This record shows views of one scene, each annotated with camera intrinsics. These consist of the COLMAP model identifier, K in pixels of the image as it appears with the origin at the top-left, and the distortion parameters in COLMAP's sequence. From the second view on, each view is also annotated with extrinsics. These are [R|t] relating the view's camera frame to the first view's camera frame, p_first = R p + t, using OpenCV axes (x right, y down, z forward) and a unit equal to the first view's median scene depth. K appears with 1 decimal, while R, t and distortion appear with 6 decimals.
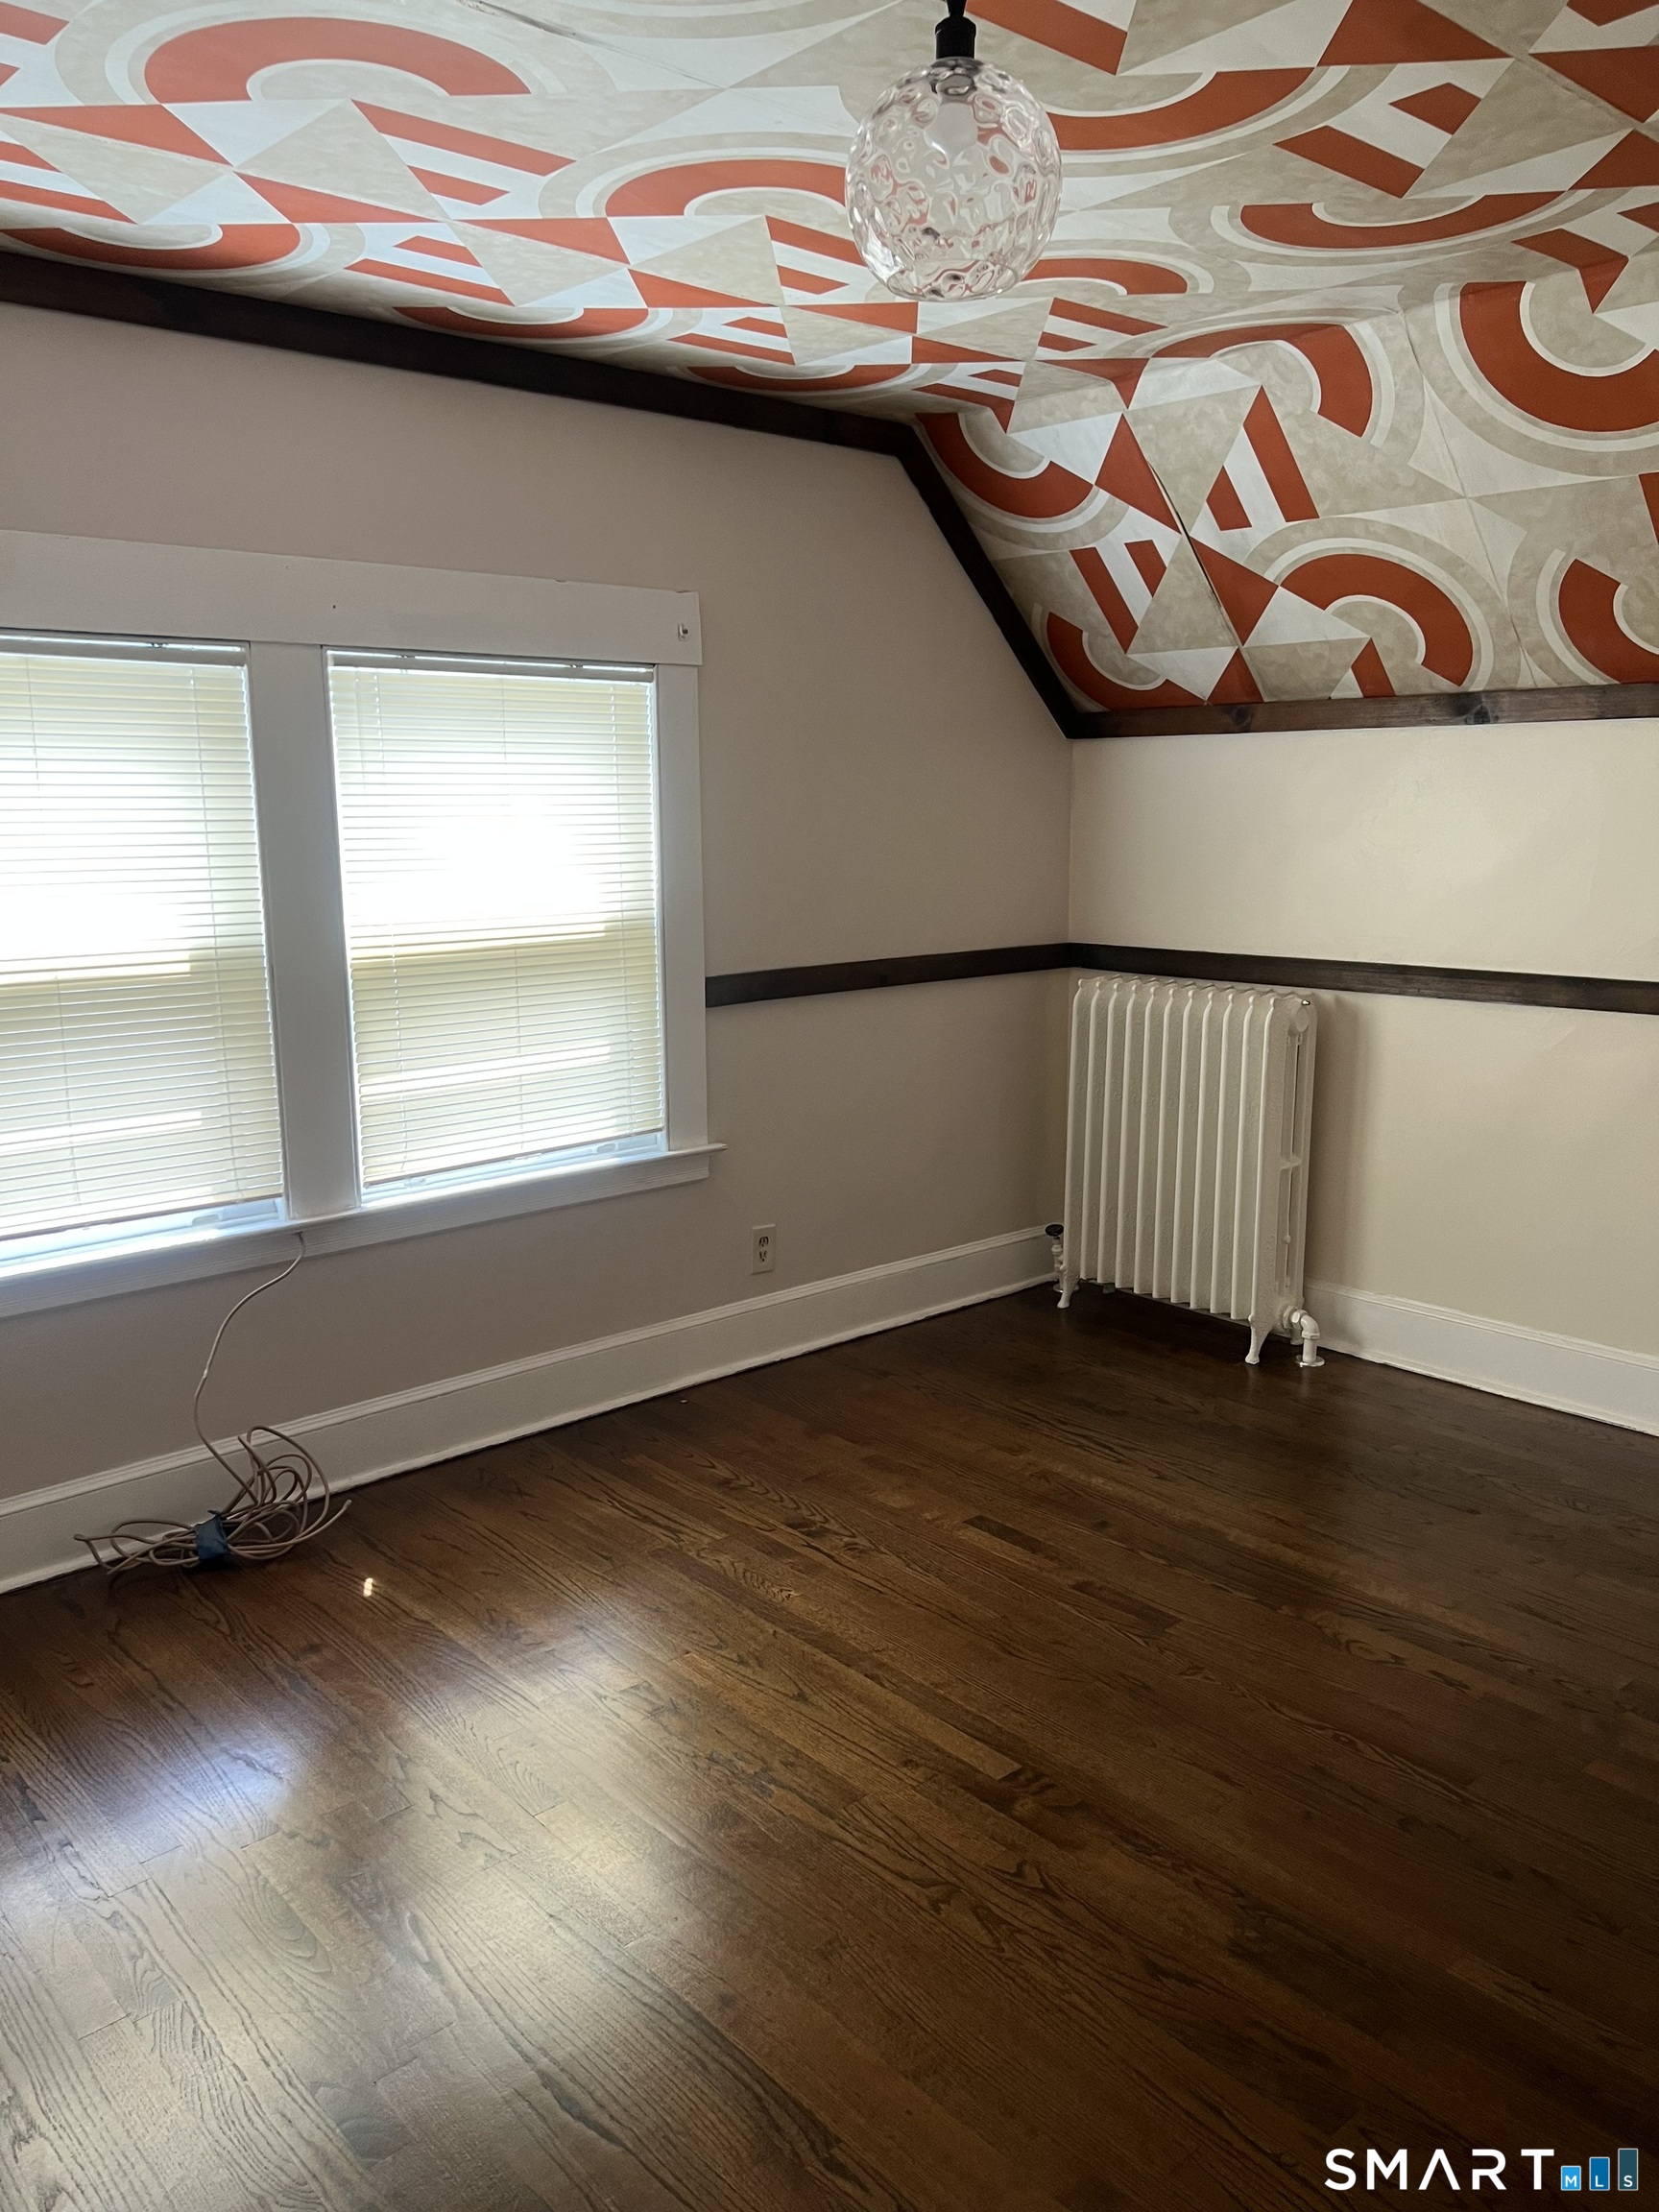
lens RADIAL K [[1665.9, 0, 846.4], [0, 1665.9, 1117.0], [0, 0, 1]] dist [0.052943, -0.044960]
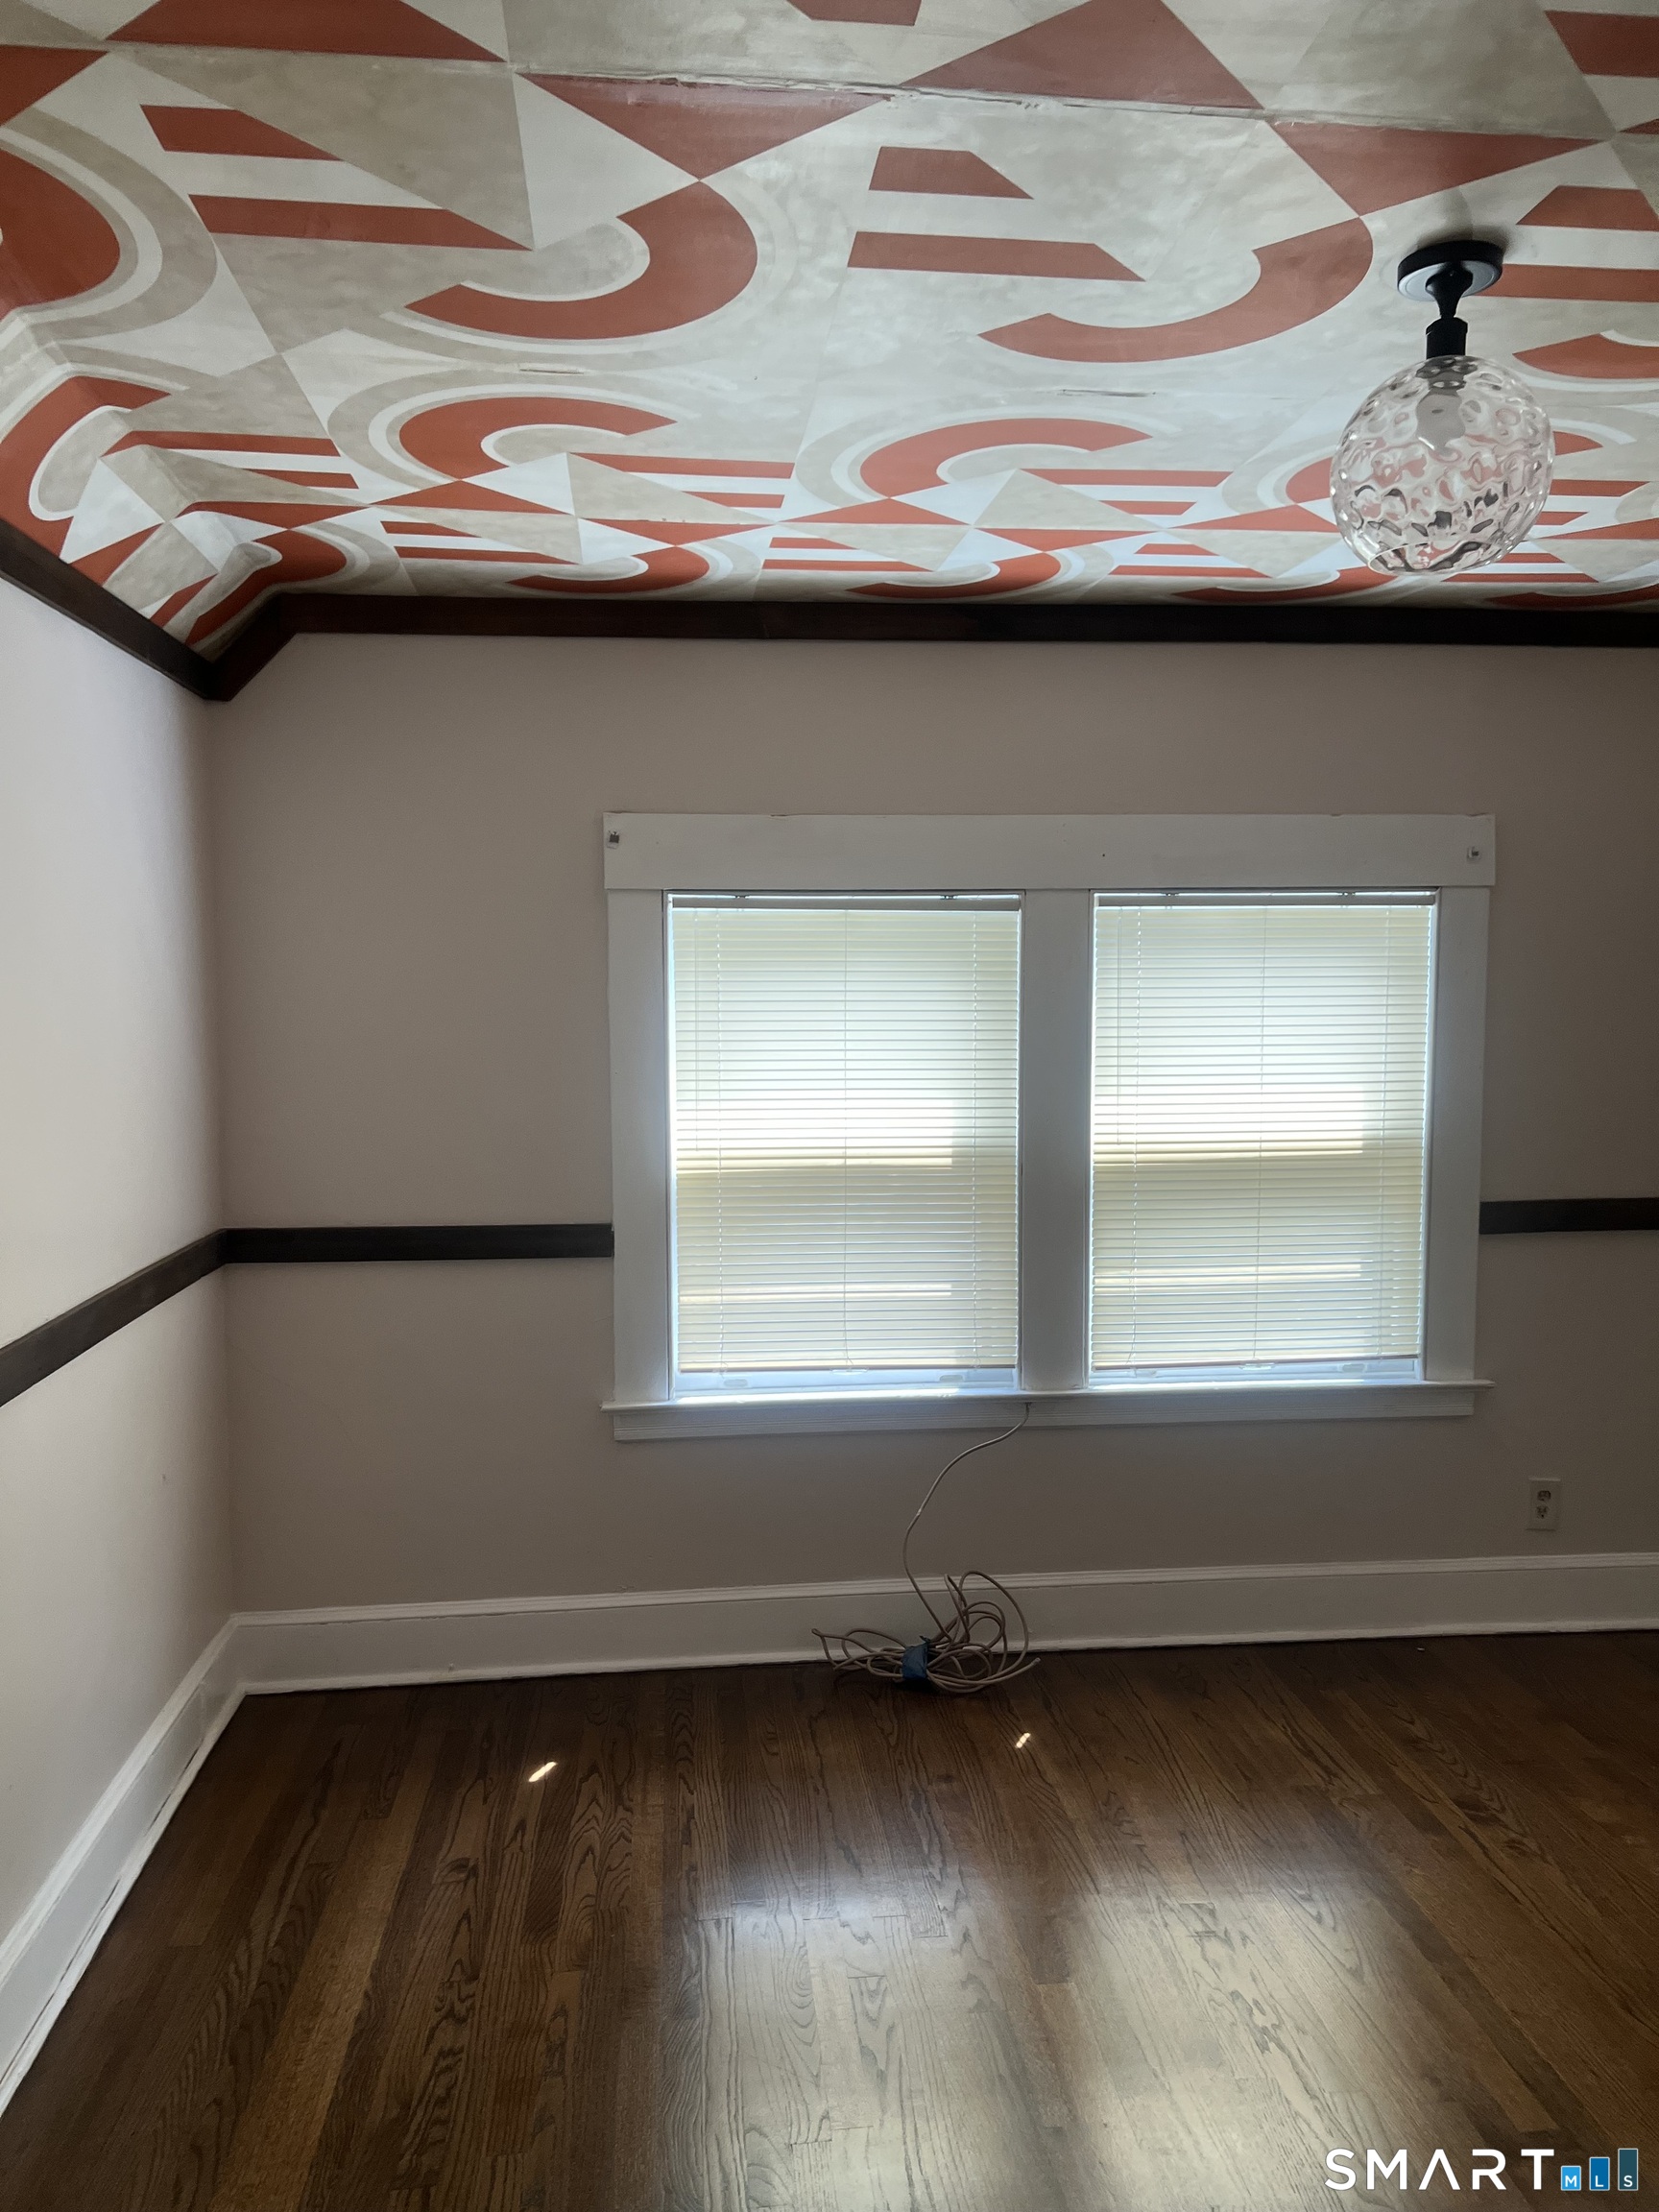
lens RADIAL K [[1665.9, 0, 817.7], [0, 1665.9, 1119.5], [0, 0, 1]] dist [0.052943, -0.044960]
pose [[0.816379, 0.050862, -0.575272, 0.188129], [-0.115965, 0.990263, -0.077016, -0.015874], [0.565753, 0.129585, 0.814329, -0.005493]]
